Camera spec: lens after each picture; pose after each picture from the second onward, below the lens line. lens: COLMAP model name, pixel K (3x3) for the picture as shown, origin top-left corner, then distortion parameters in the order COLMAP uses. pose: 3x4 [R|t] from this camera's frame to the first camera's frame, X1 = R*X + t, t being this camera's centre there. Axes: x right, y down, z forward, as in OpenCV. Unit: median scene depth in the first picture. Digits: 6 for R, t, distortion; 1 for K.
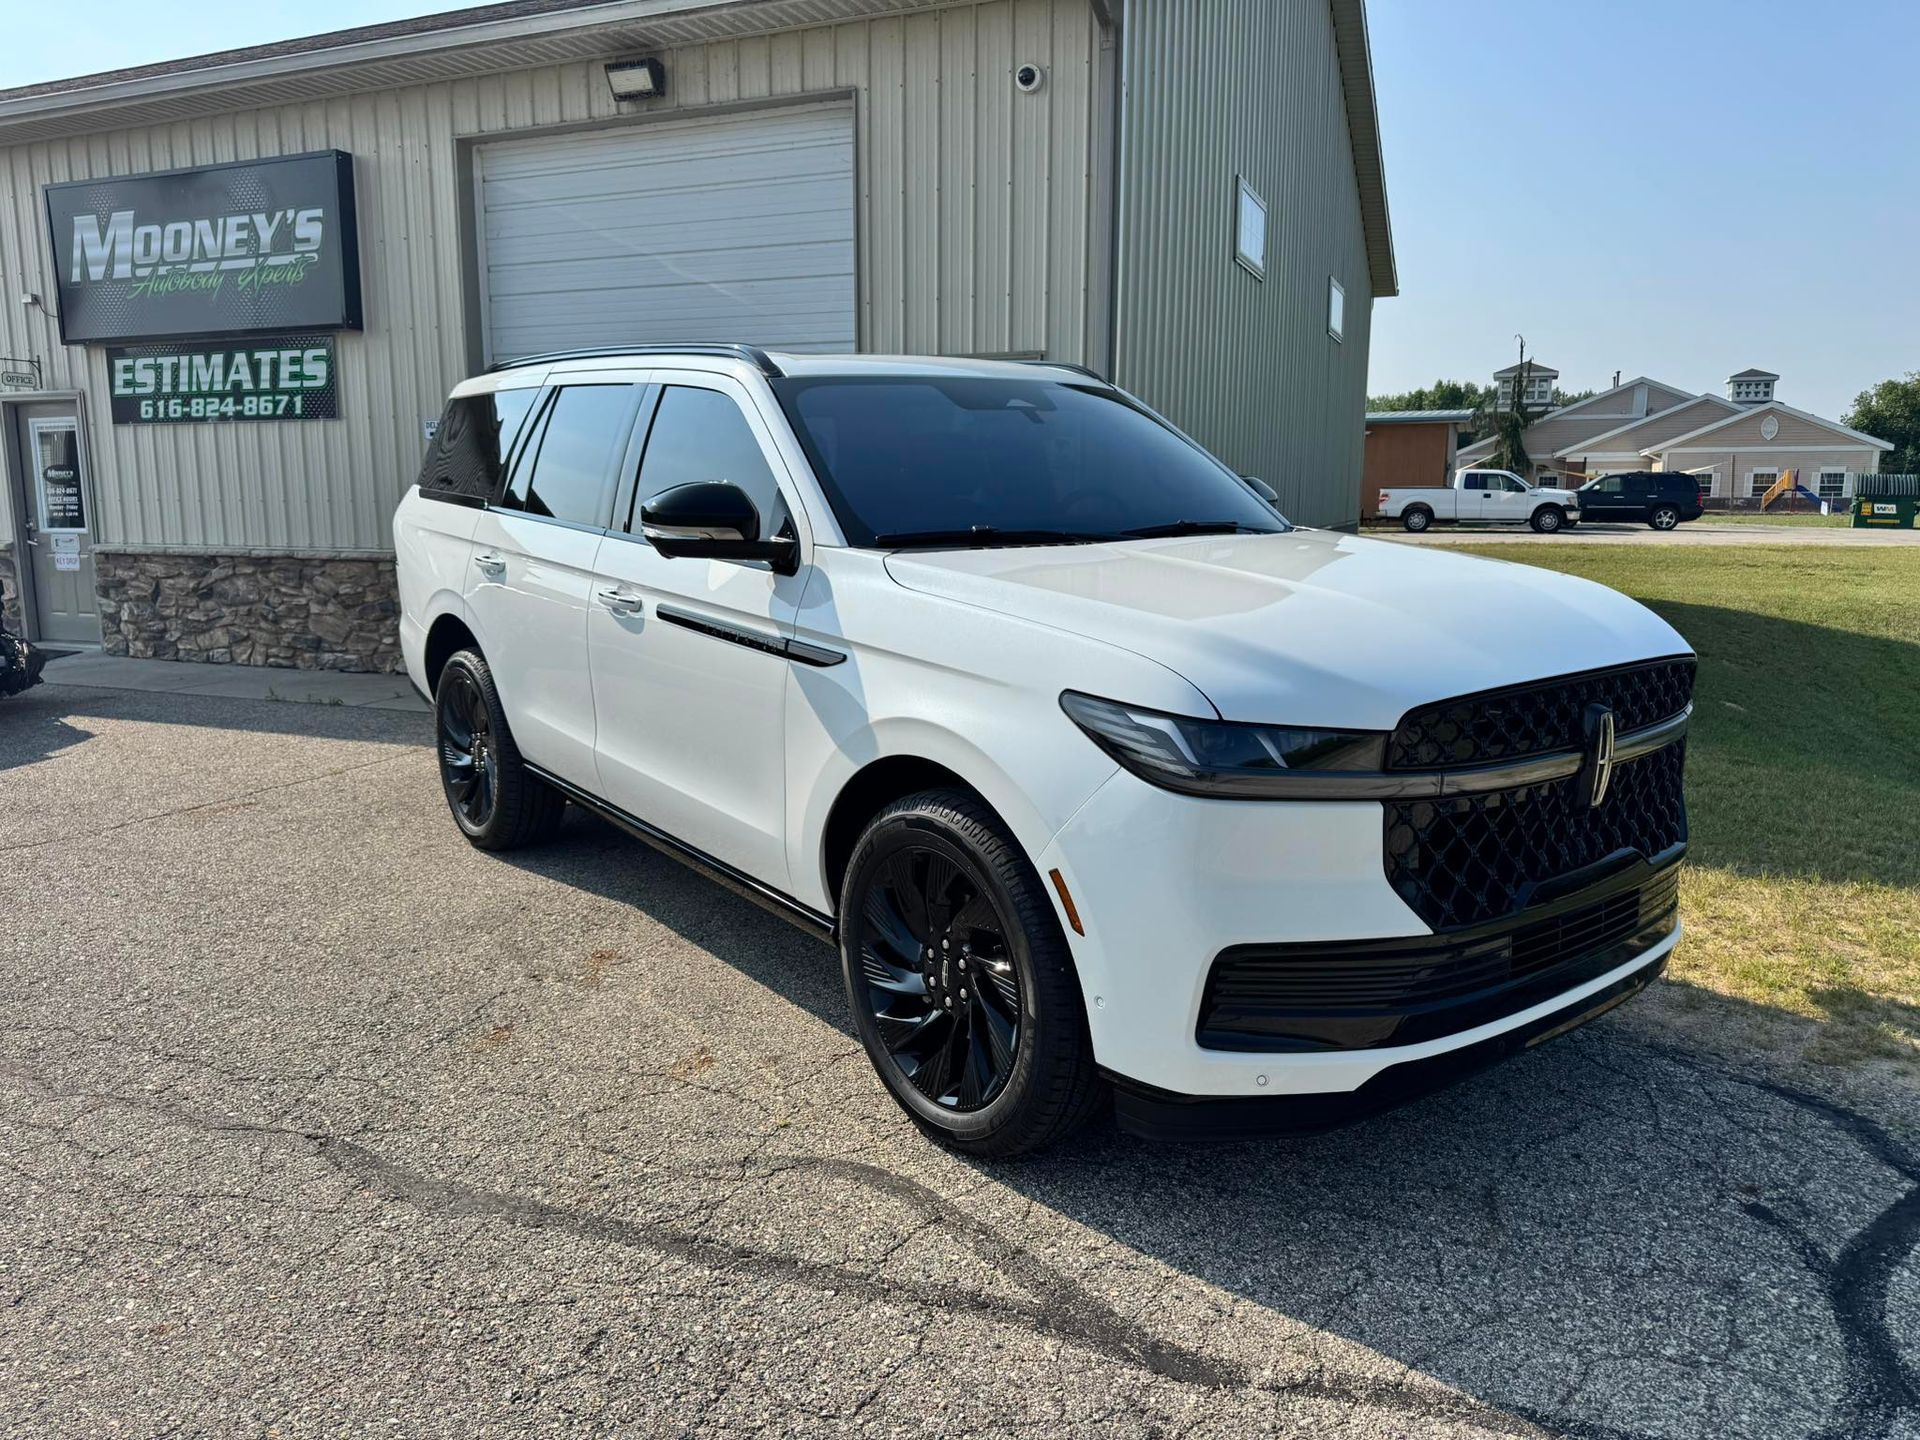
lens RADIAL K [[1411.5, 0, 961.2], [0, 1411.5, 707.2], [0, 0, 1]] dist [-0.010578, -0.008663]
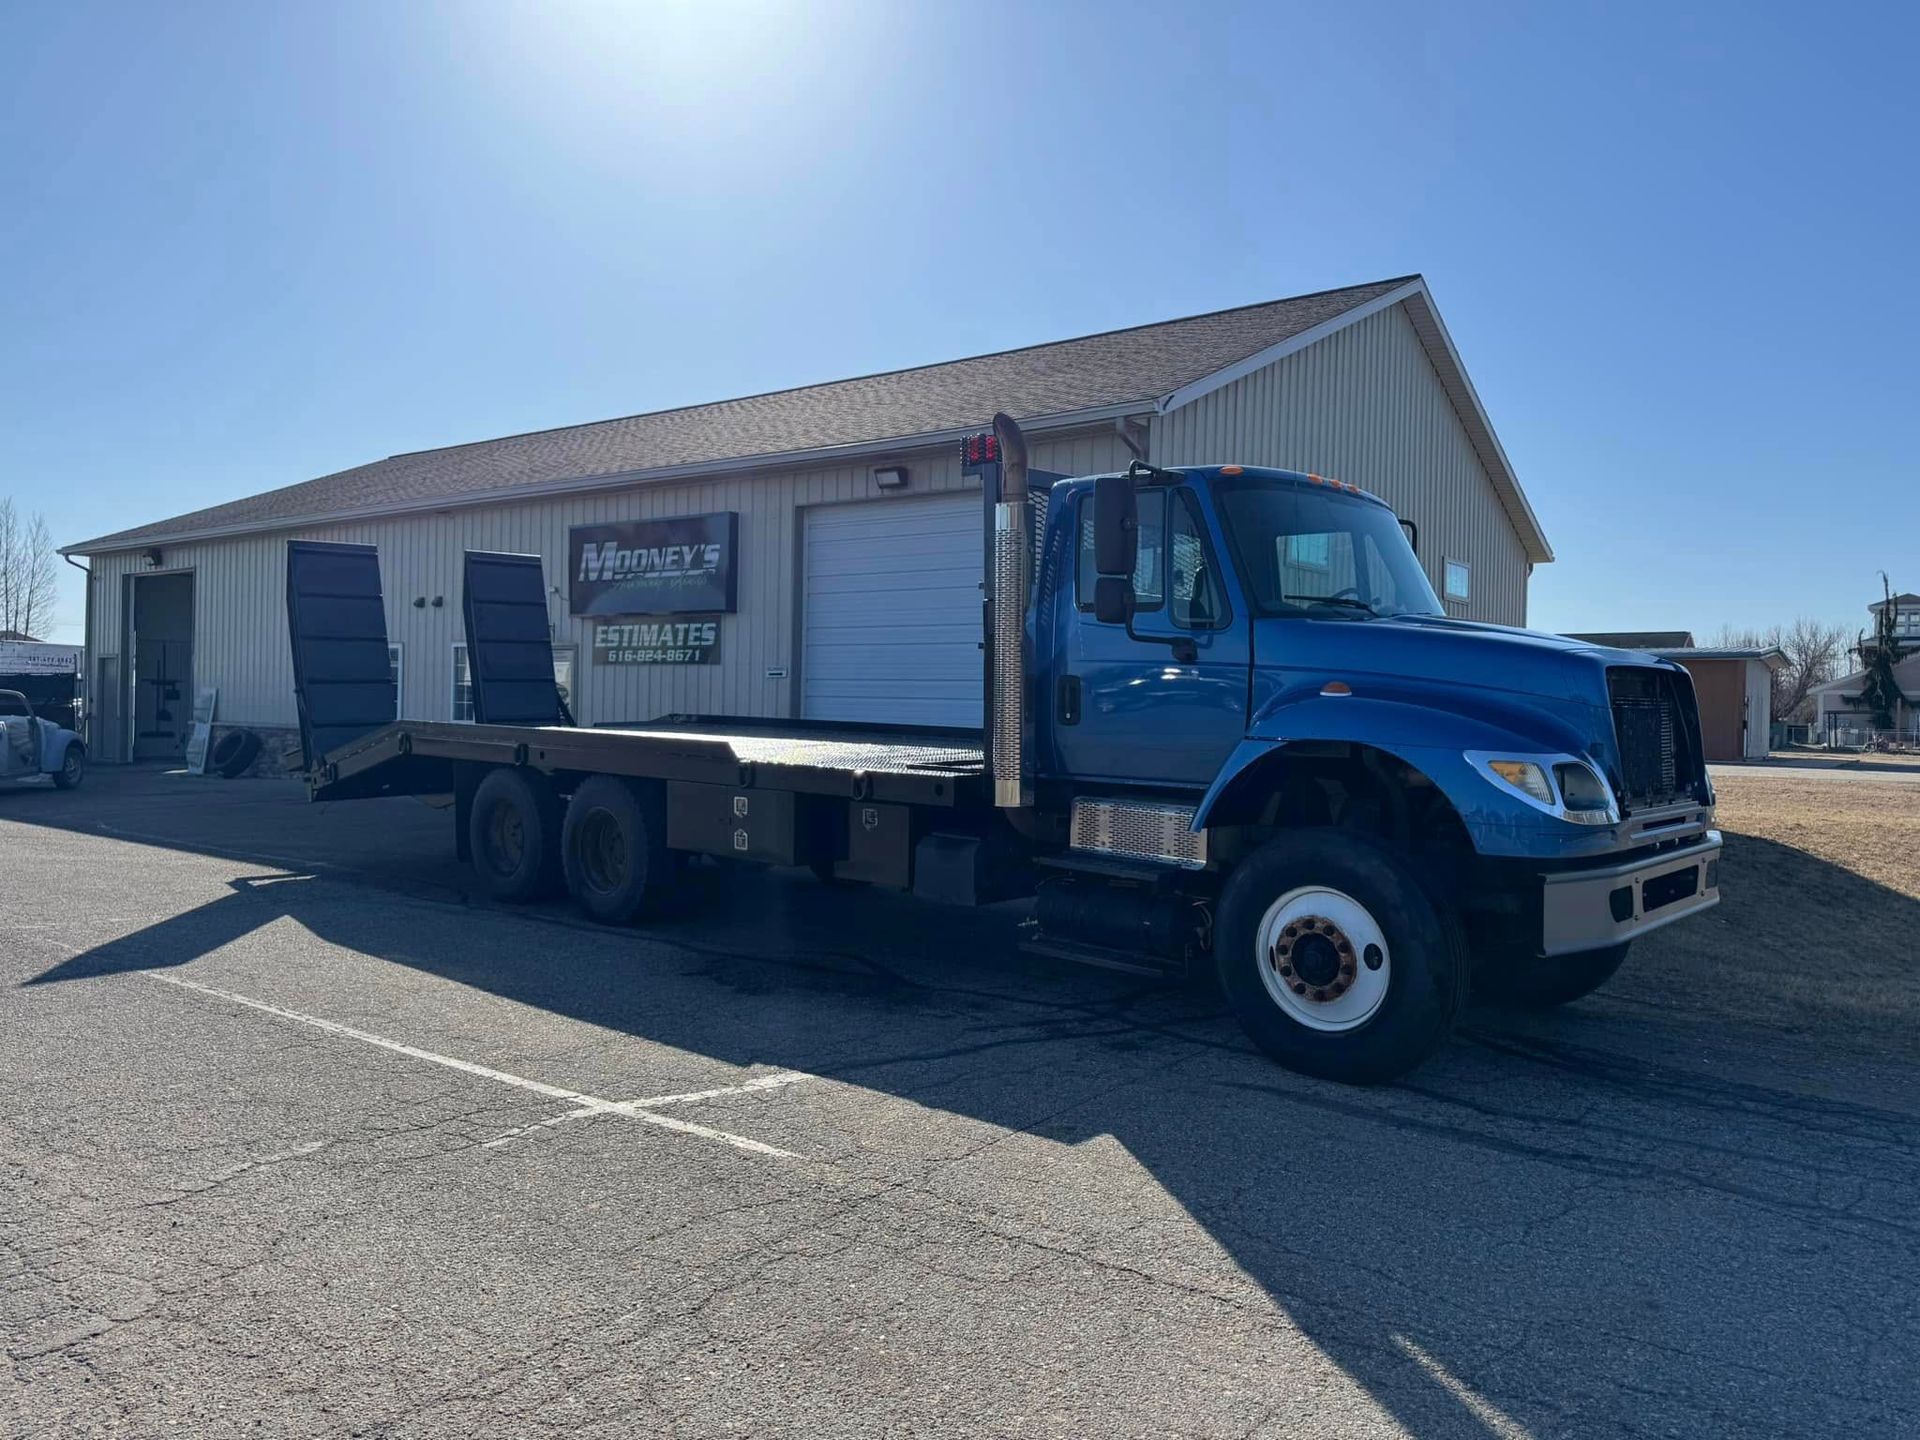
lens RADIAL K [[1411.5, 0, 961.2], [0, 1411.5, 707.2], [0, 0, 1]] dist [-0.010578, -0.008663]
pose [[0.969212, 0.019420, -0.245463, 0.242603], [-0.058387, 0.986580, -0.152484, 0.082152], [0.239207, 0.162121, 0.957338, -0.514269]]
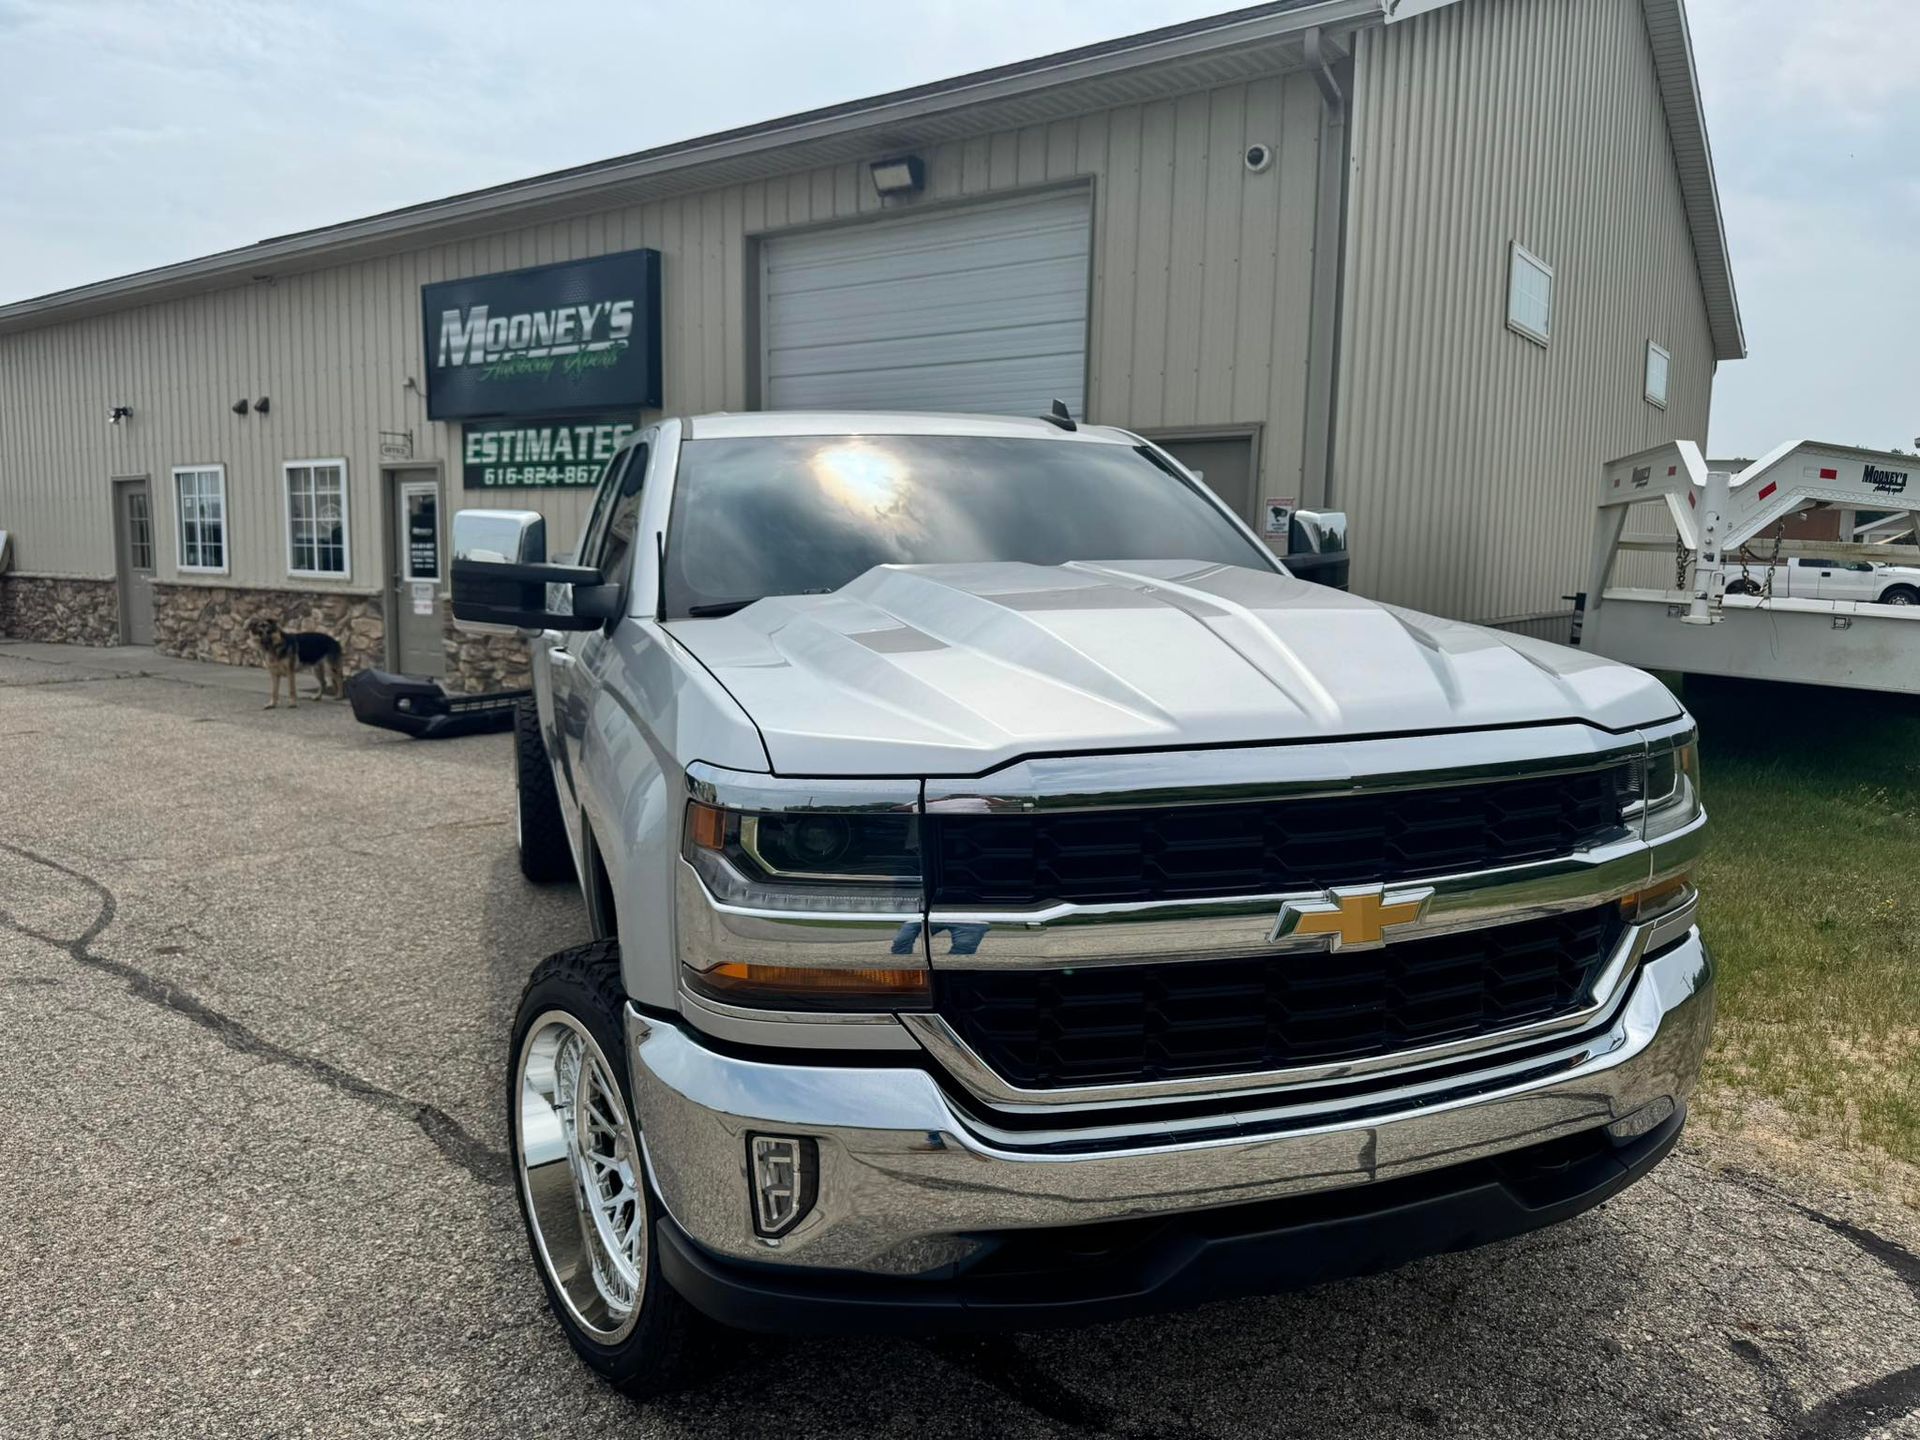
lens RADIAL K [[1411.5, 0, 961.2], [0, 1411.5, 707.2], [0, 0, 1]] dist [-0.010578, -0.008663]
pose [[0.970069, 0.041986, -0.239173, 0.077483], [-0.052861, 0.997831, -0.039232, -0.000249], [0.237007, 0.050700, 0.970184, -0.012786]]
